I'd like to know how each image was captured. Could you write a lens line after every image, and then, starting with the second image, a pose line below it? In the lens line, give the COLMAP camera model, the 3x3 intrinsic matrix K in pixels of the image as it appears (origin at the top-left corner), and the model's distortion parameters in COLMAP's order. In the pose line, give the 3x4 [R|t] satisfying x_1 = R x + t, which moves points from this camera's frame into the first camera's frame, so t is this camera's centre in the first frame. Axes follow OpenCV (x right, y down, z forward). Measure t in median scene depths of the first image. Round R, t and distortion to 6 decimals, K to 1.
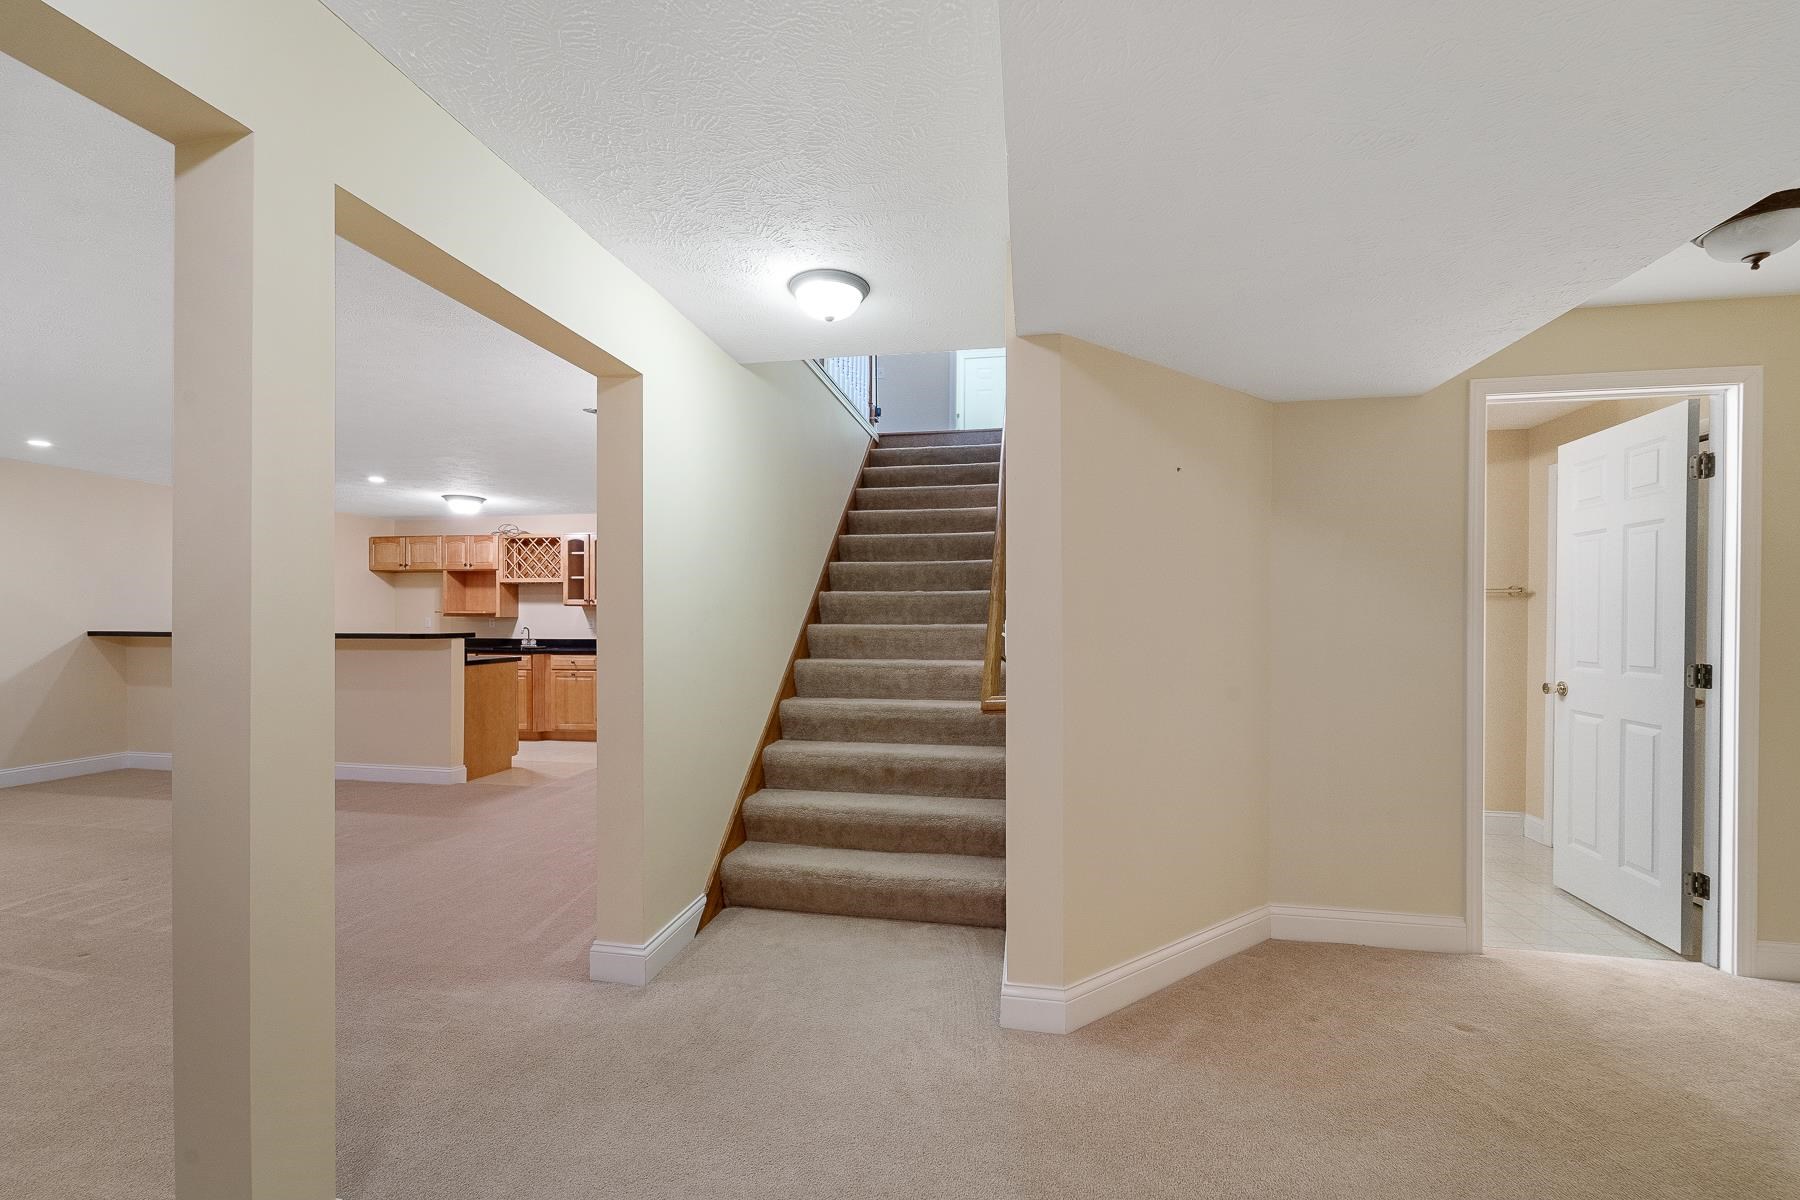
lens RADIAL K [[738.3, 0, 882.1], [0, 738.3, 618.0], [0, 0, 1]] dist [-0.000862, -0.000027]
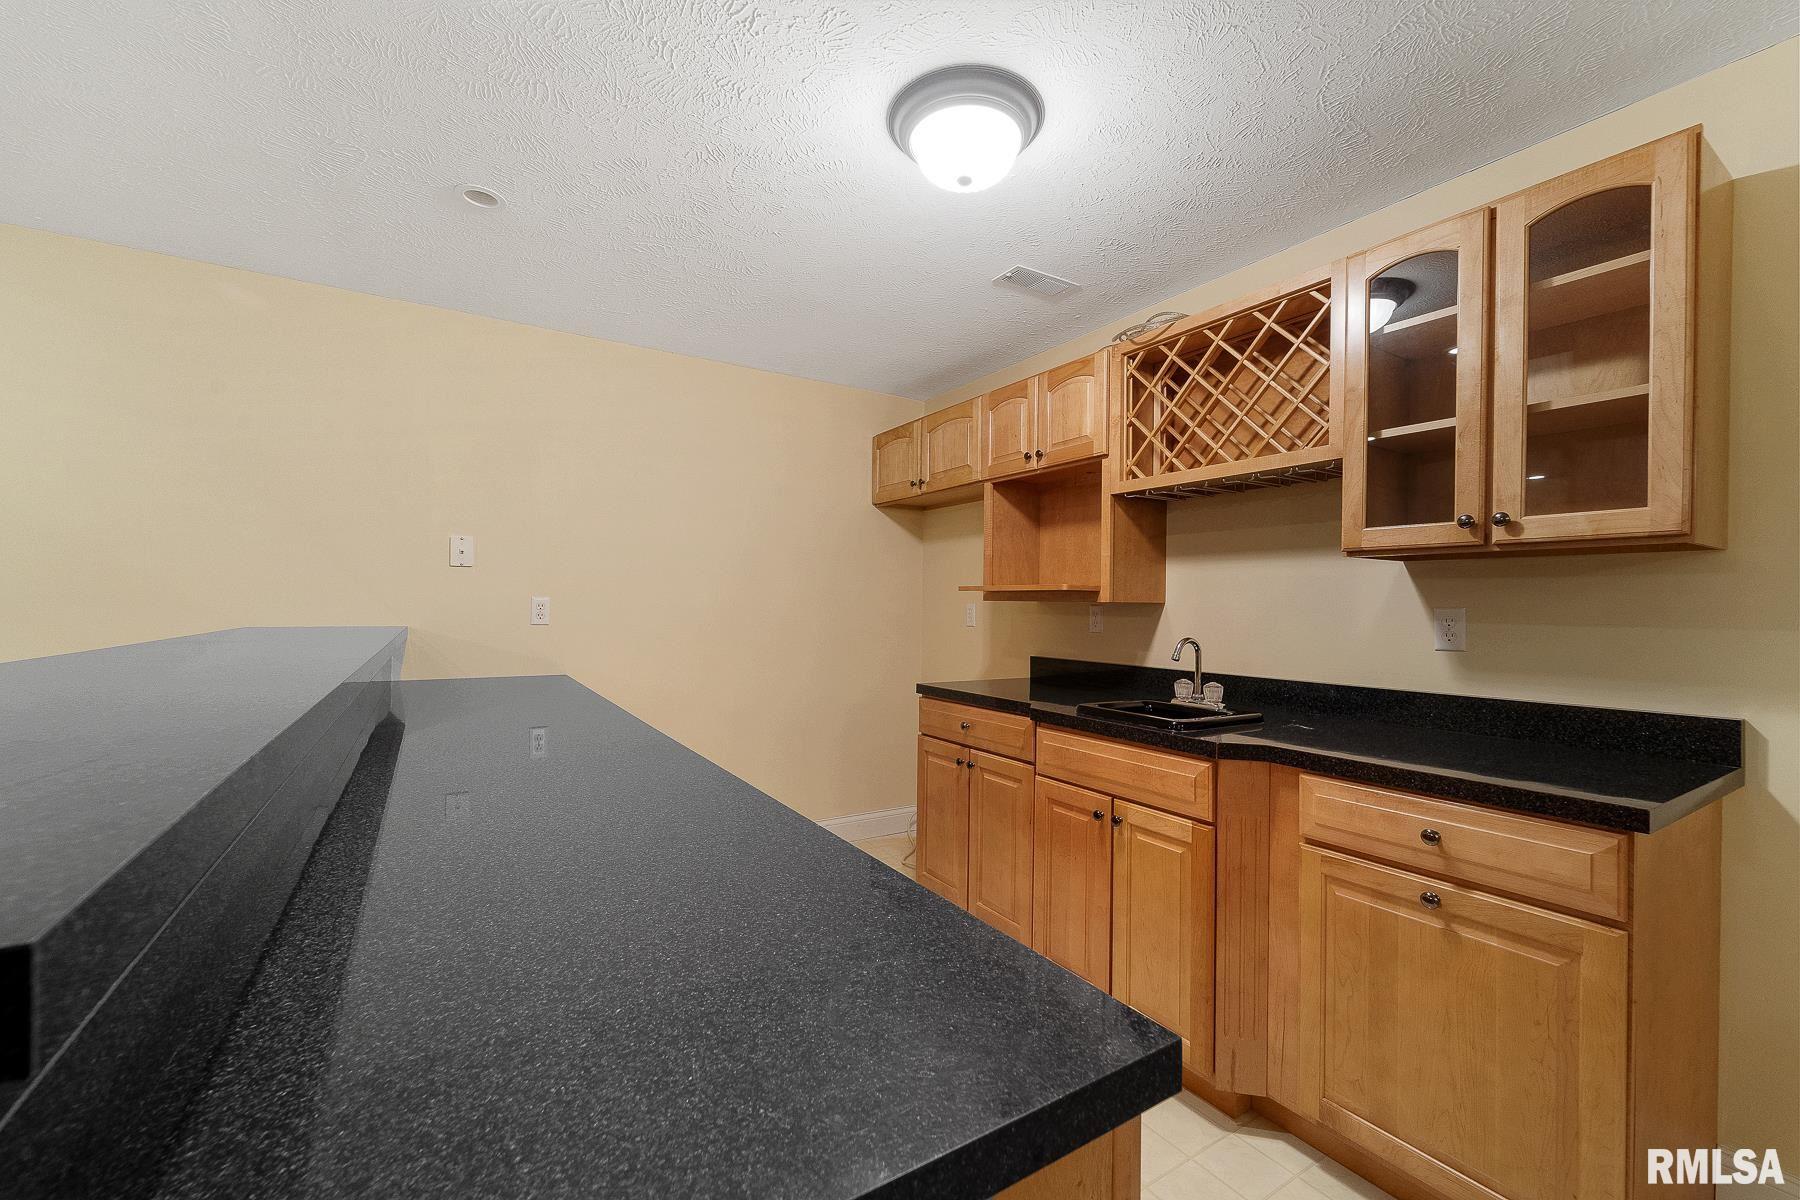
lens RADIAL K [[738.3, 0, 887.6], [0, 738.3, 606.8], [0, 0, 1]] dist [-0.000862, -0.000027]
pose [[0.675735, 0.008739, -0.737093, -0.345718], [-0.011175, 0.999936, 0.001611, 0.001271], [0.737060, 0.007149, 0.675790, 0.709541]]
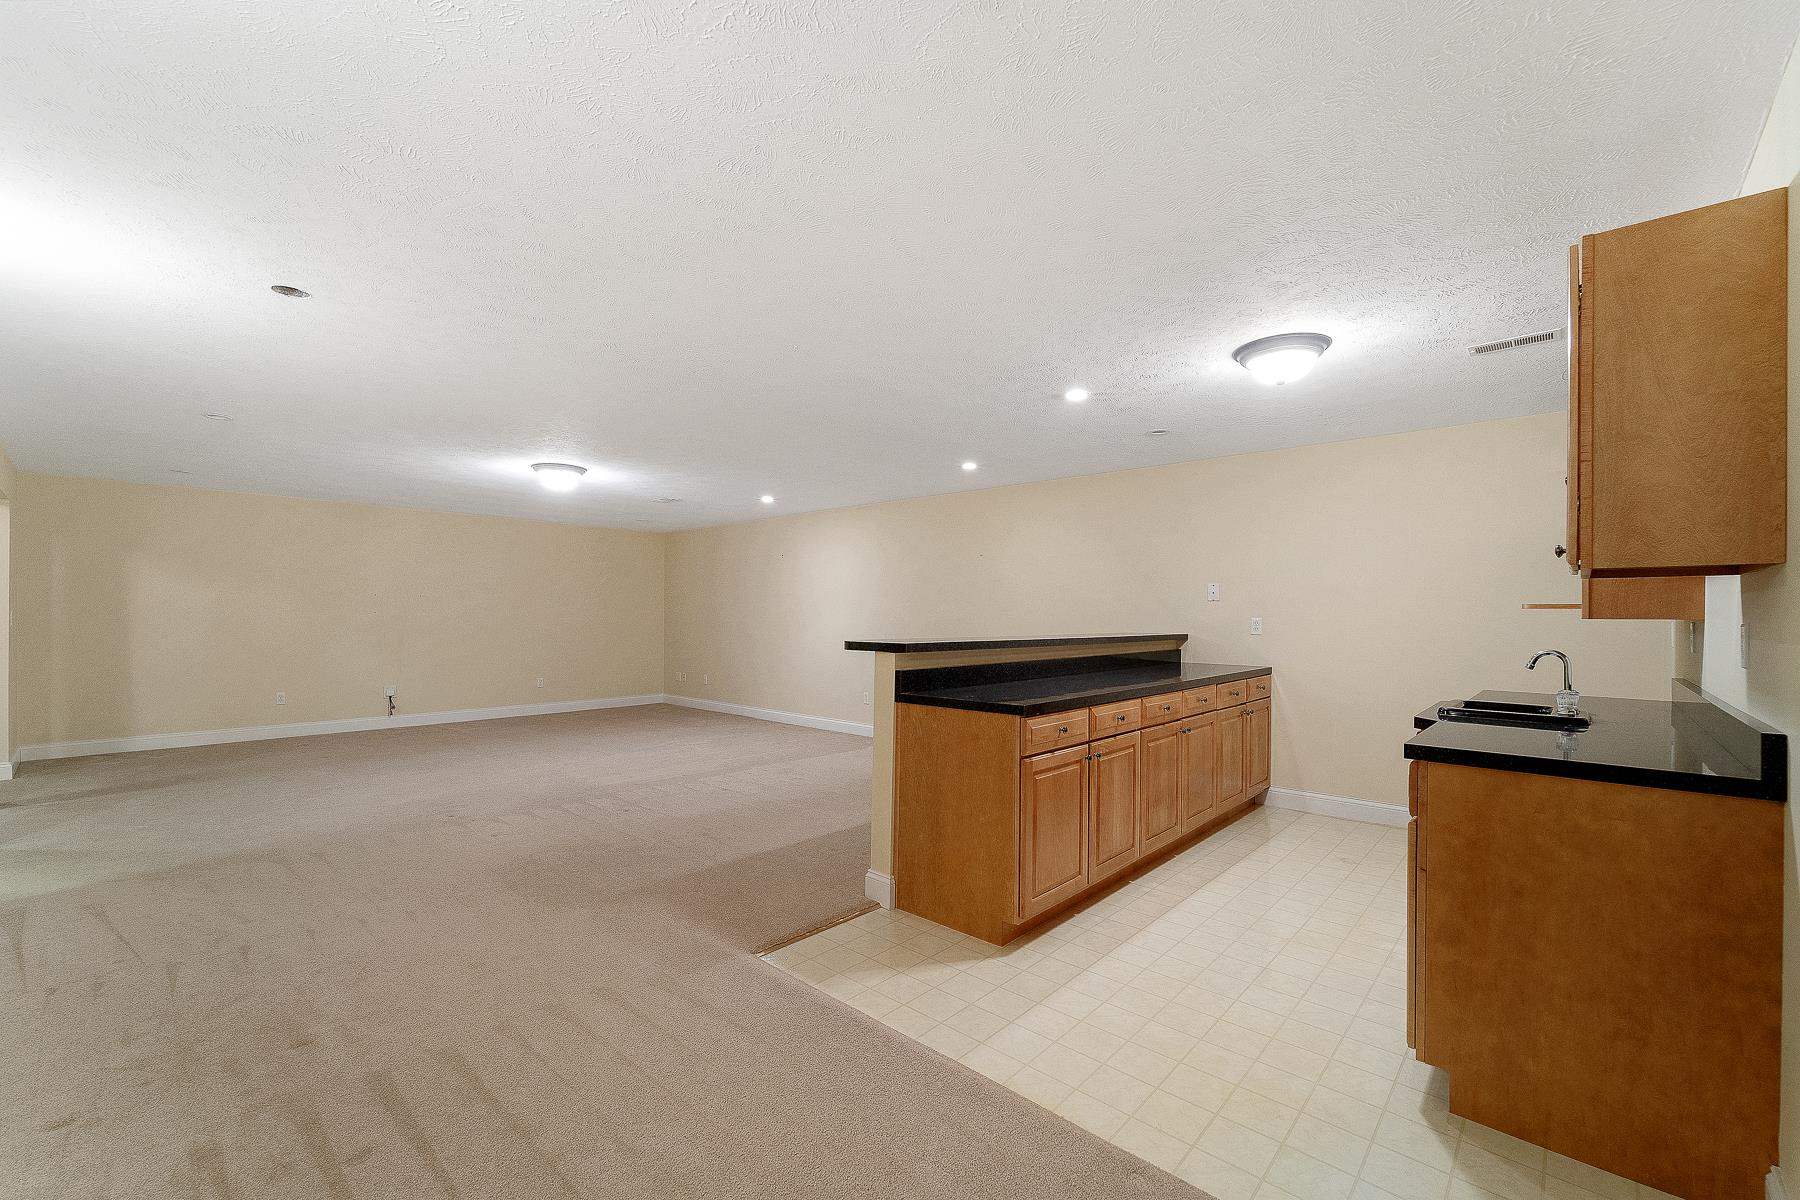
lens RADIAL K [[738.3, 0, 899.5], [0, 738.3, 610.4], [0, 0, 1]] dist [-0.000862, -0.000027]
pose [[-0.523976, -0.009877, -0.851675, -0.033564], [-0.005323, 0.999951, -0.008322, -0.000734], [0.851716, 0.000173, -0.524004, 0.925769]]
